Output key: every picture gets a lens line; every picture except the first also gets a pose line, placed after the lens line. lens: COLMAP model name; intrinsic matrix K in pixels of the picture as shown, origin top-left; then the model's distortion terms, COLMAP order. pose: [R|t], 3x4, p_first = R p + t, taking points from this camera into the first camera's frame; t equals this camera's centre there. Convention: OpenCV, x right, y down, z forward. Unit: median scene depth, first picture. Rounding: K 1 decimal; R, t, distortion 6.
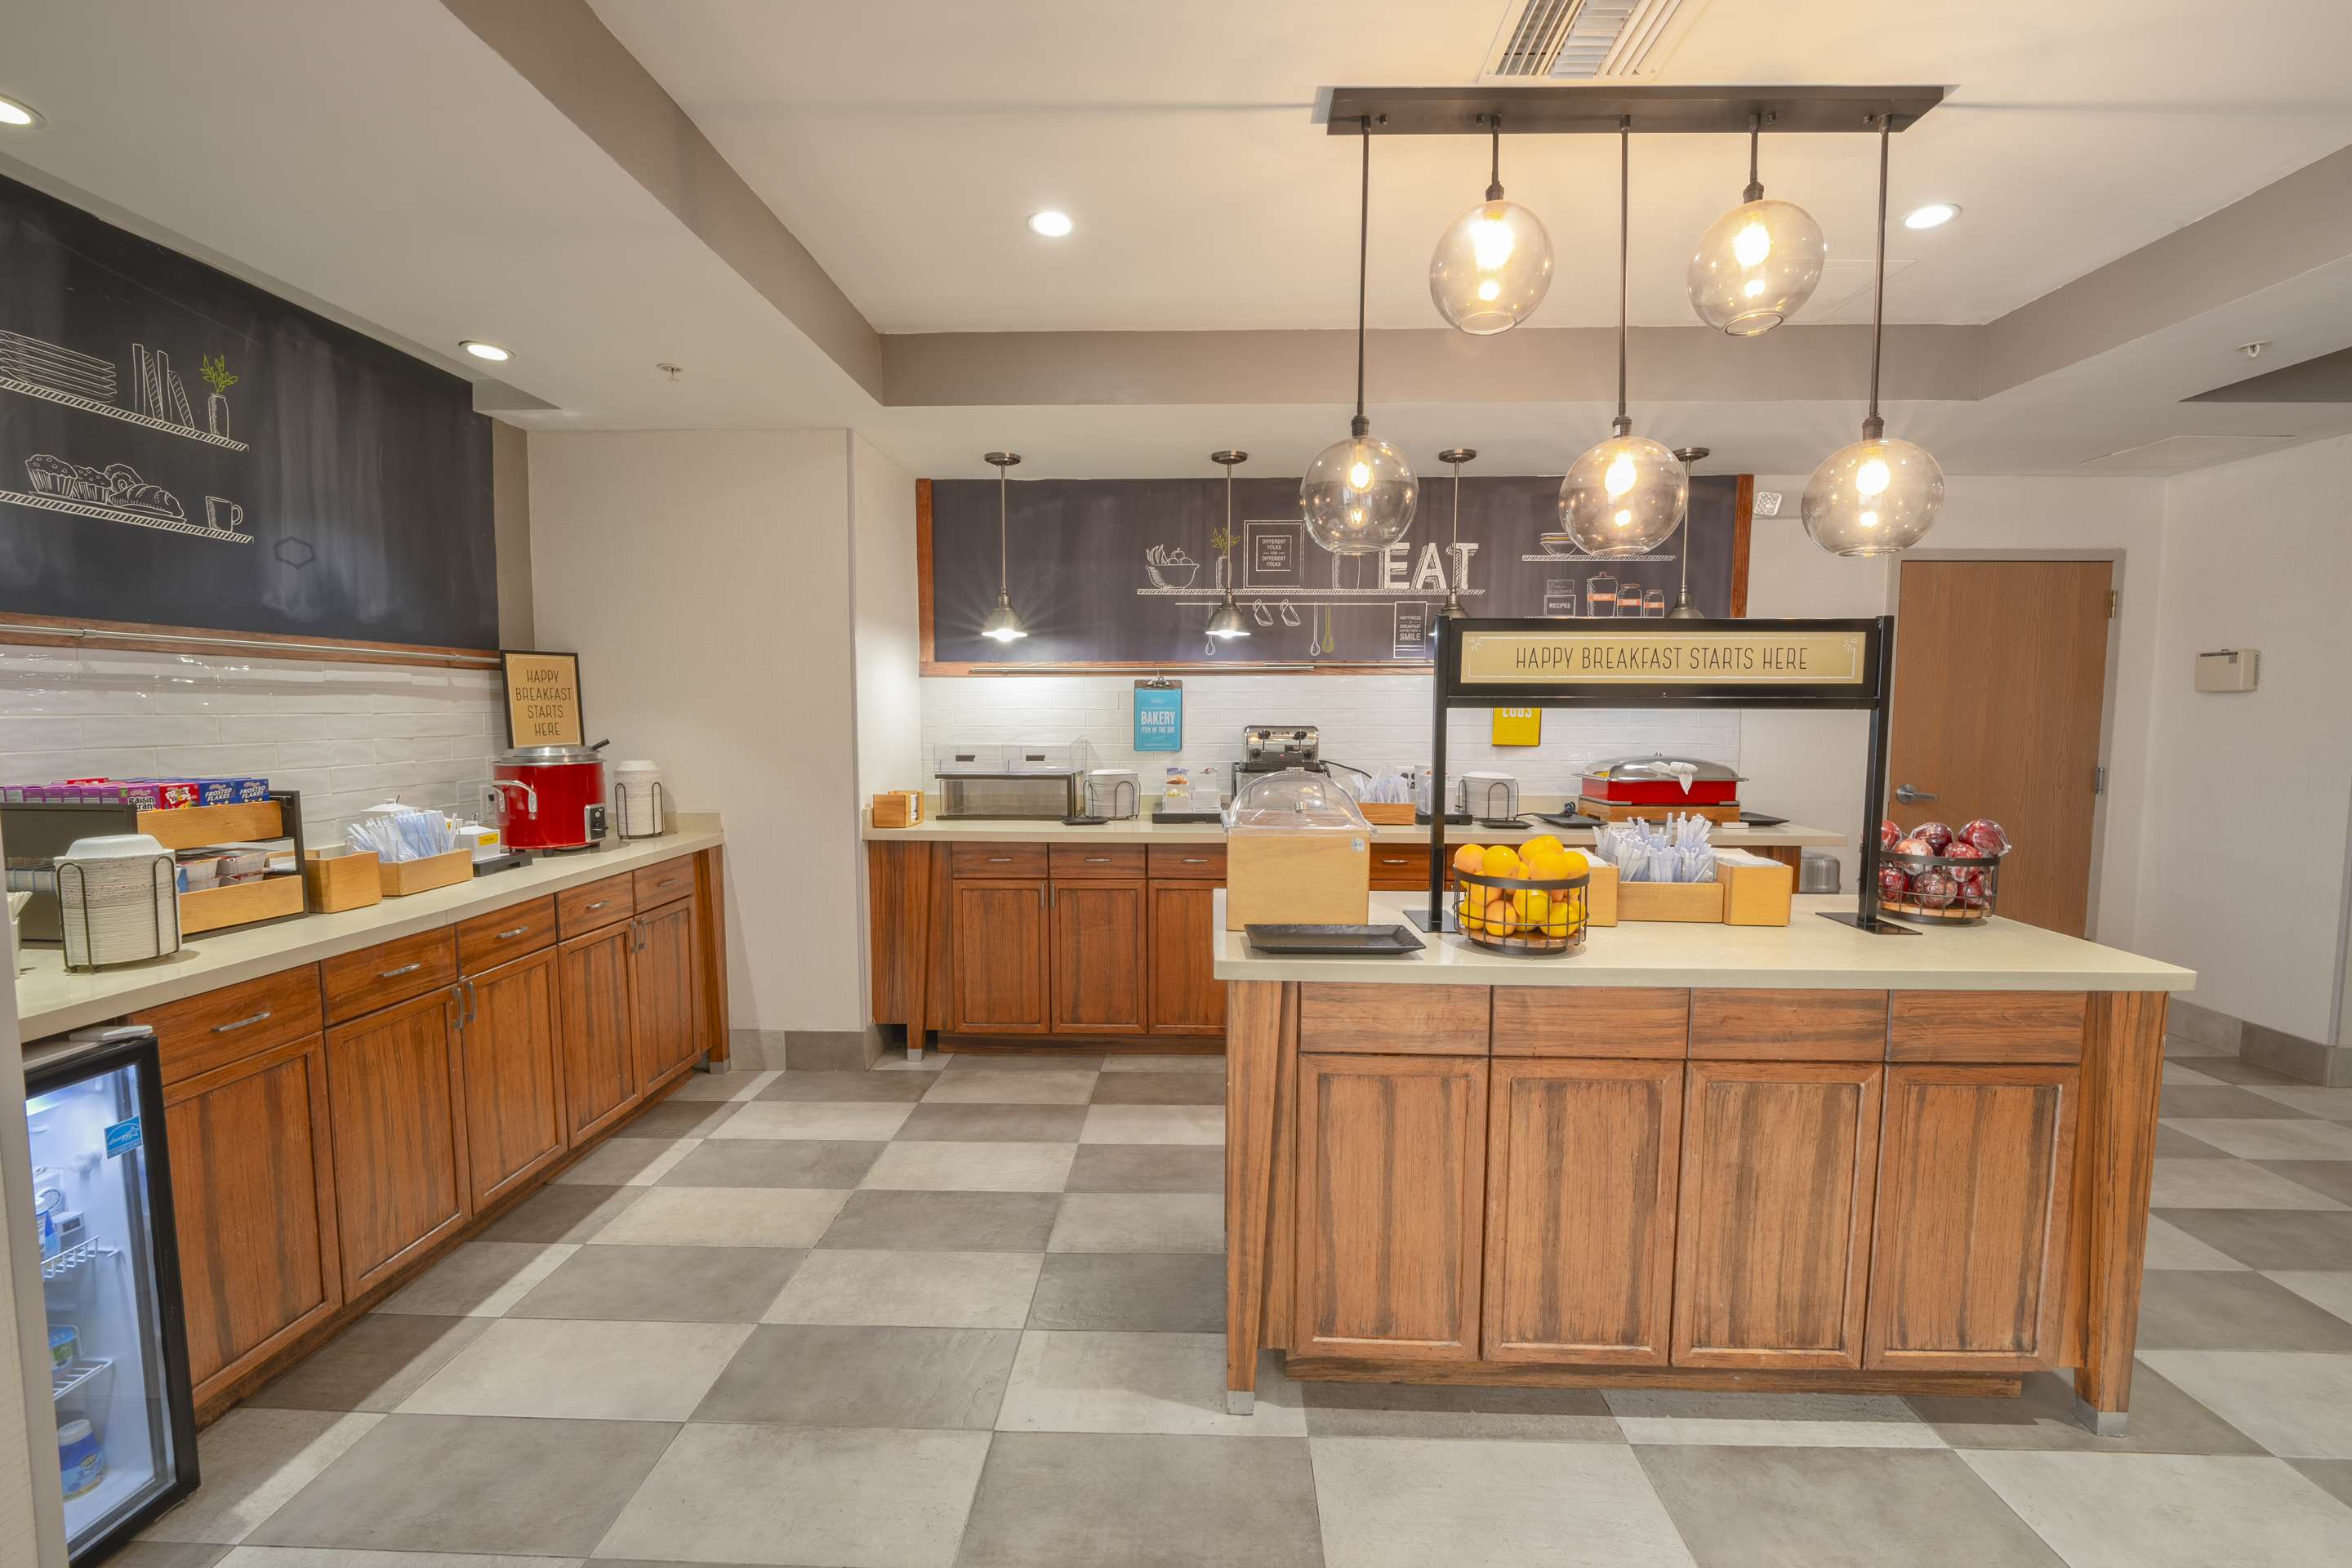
lens RADIAL K [[948.4, 0, 1176.0], [0, 948.4, 784.0], [0, 0, 1]] dist [-0.000316, -0.000007]
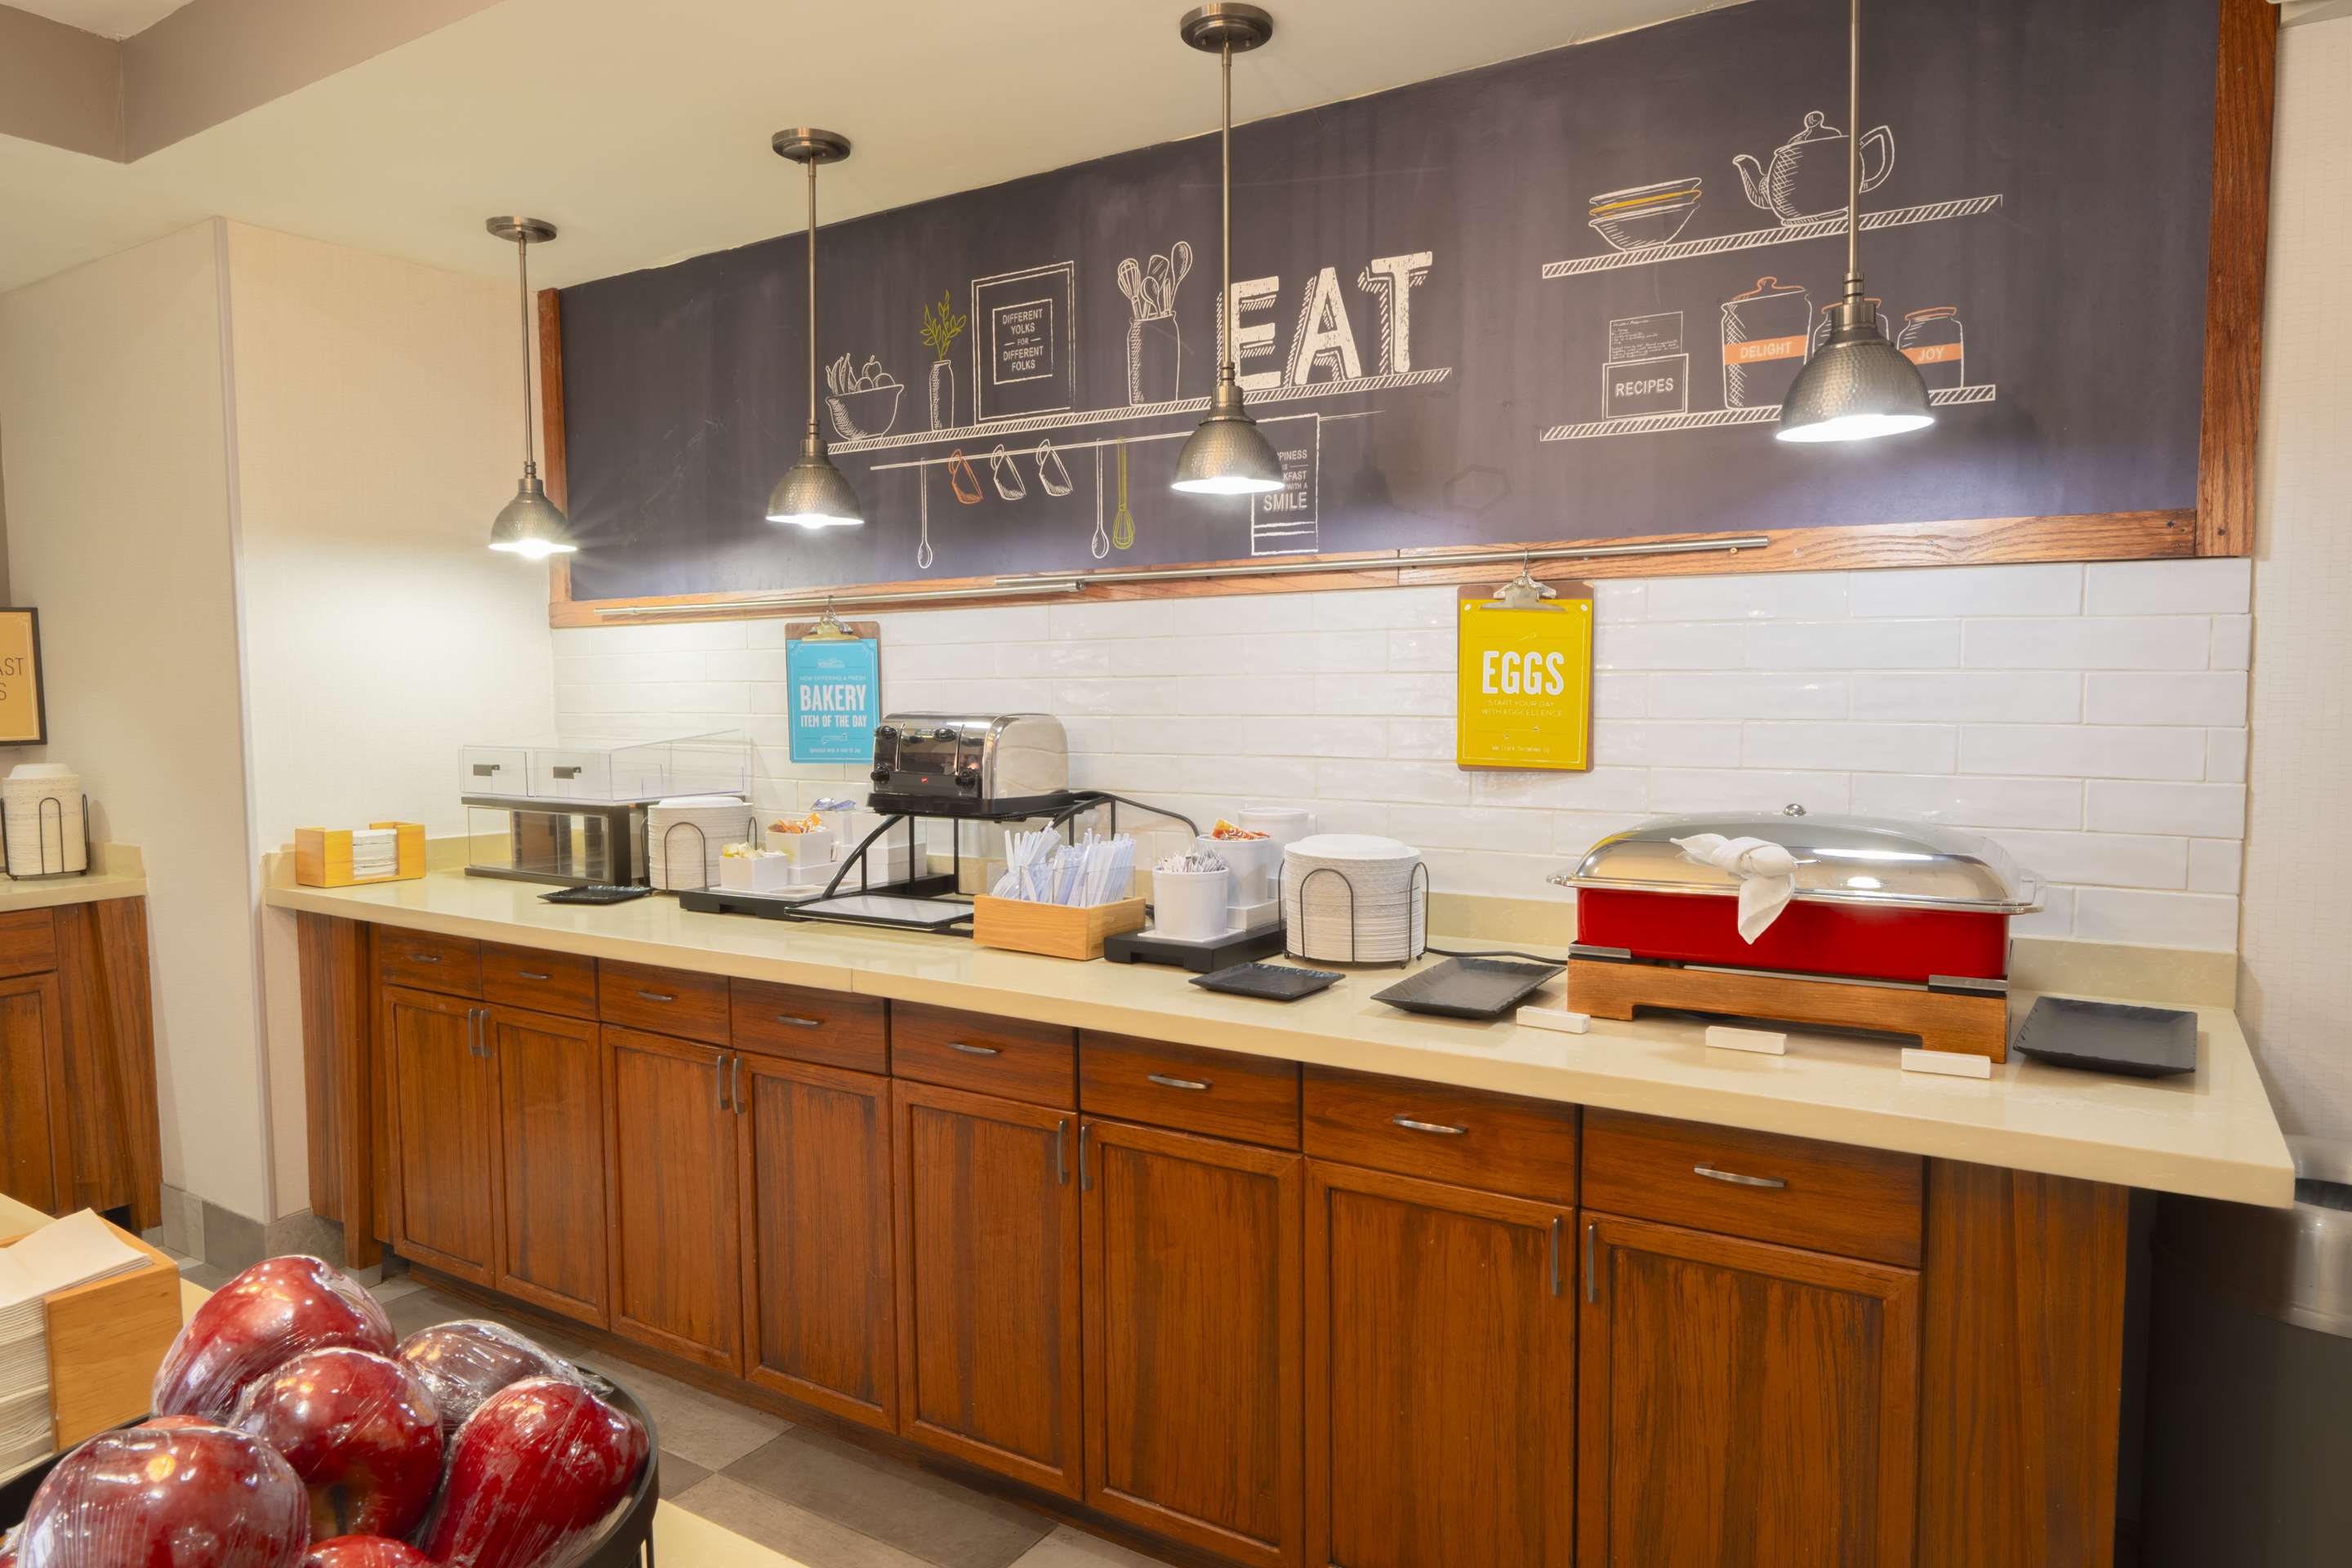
lens RADIAL K [[1459.3, 0, 1176.0], [0, 1459.3, 784.0], [0, 0, 1]] dist [-0.002096, -0.001009]
pose [[0.858764, 0.029361, -0.511530, 0.539719], [-0.030125, 0.999523, 0.006796, -0.034556], [0.511486, 0.009574, 0.859239, 0.428269]]
